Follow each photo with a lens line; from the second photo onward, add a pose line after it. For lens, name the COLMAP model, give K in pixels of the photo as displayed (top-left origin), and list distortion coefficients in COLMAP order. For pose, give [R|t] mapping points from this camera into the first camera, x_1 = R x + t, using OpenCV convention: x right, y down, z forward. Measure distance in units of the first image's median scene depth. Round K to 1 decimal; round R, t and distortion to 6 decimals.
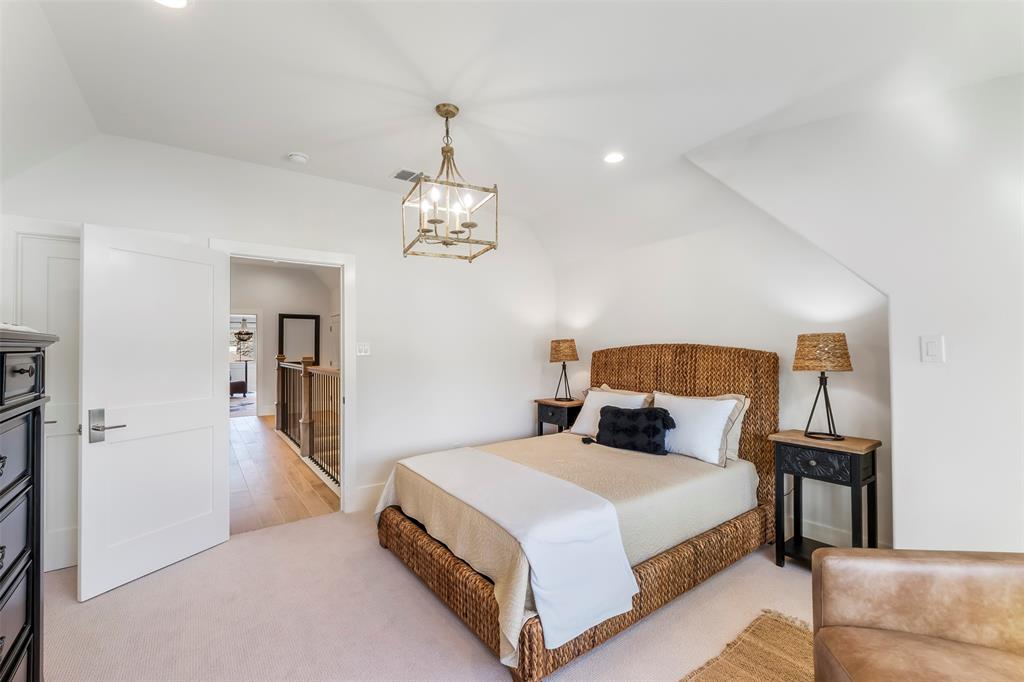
lens RADIAL K [[433.4, 0, 513.8], [0, 433.4, 337.1], [0, 0, 1]] dist [-0.005351, 0.000316]
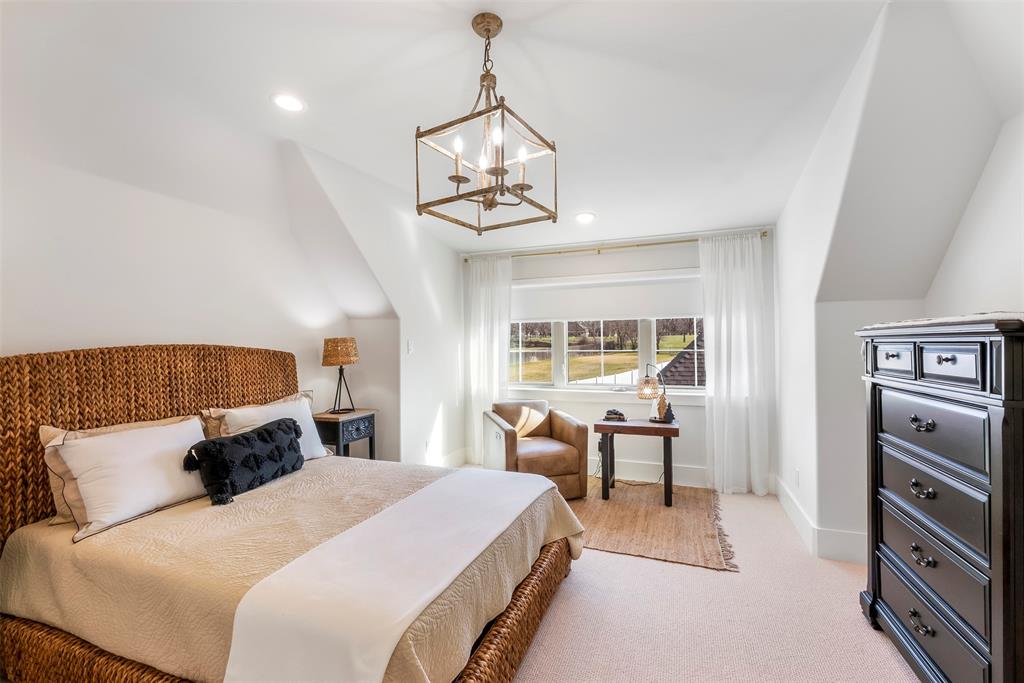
lens RADIAL K [[433.4, 0, 513.8], [0, 433.4, 337.6], [0, 0, 1]] dist [-0.005351, 0.000316]
pose [[-0.530913, 0.028552, 0.846945, -0.627229], [-0.000155, 0.999429, -0.033790, 0.032302], [-0.847426, -0.018071, -0.530606, 1.061641]]
